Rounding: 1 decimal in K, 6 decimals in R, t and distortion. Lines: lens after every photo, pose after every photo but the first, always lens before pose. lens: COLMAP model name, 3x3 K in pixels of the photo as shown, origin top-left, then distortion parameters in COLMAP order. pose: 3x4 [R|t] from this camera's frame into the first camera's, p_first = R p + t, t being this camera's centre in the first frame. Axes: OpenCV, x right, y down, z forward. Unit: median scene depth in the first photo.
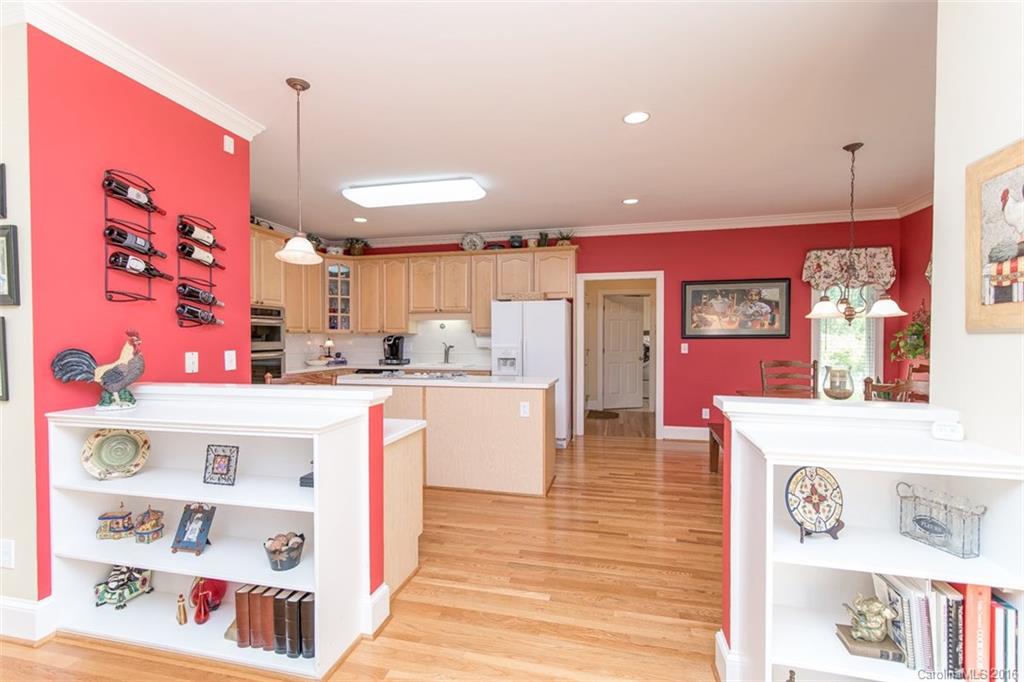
lens RADIAL K [[473.8, 0, 521.1], [0, 473.8, 340.0], [0, 0, 1]] dist [-0.029377, 0.000022]
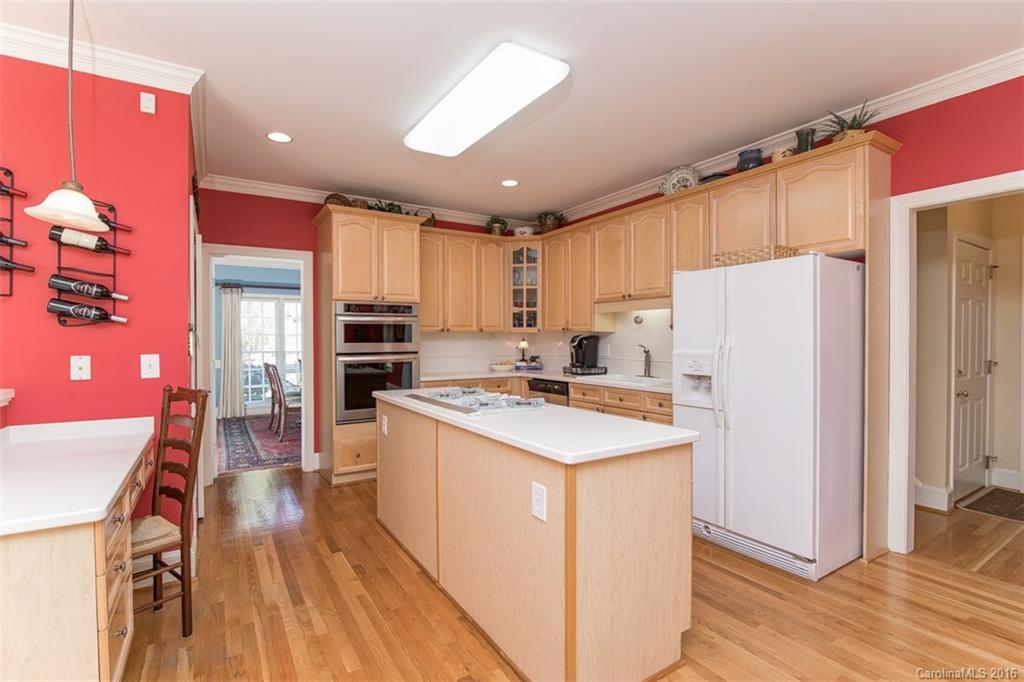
lens RADIAL K [[473.8, 0, 504.9], [0, 473.8, 344.7], [0, 0, 1]] dist [-0.029377, 0.000022]
pose [[0.686754, 0.009267, -0.726831, 0.185849], [-0.002006, 0.999939, 0.010854, -0.001944], [0.726887, -0.005996, 0.686731, 0.418128]]
